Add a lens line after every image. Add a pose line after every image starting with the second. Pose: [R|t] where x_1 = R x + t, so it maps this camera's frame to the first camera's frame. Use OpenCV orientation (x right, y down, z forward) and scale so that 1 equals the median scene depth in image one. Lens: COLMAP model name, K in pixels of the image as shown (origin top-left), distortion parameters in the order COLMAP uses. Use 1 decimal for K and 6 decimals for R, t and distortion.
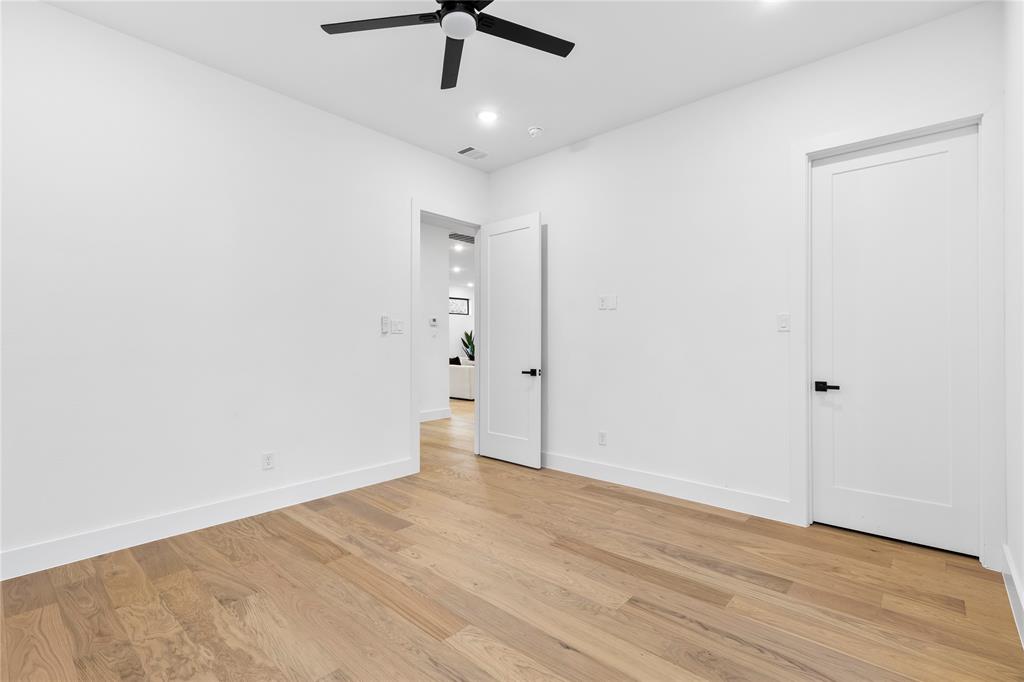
lens RADIAL K [[465.2, 0, 519.0], [0, 465.2, 341.5], [0, 0, 1]] dist [0.003473, 0.000257]
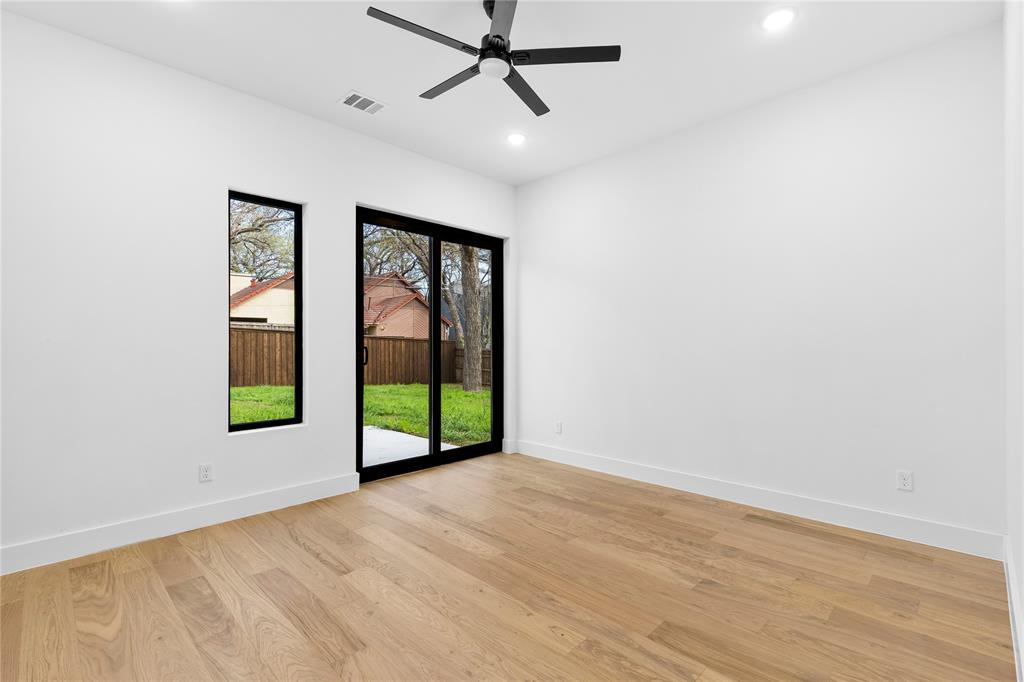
lens RADIAL K [[465.2, 0, 519.0], [0, 465.2, 341.5], [0, 0, 1]] dist [0.003473, 0.000257]
pose [[-0.998654, 0.008100, 0.051233, -0.226346], [0.007770, 0.999948, -0.006631, -0.002627], [-0.051284, -0.006224, -0.998665, 1.959717]]
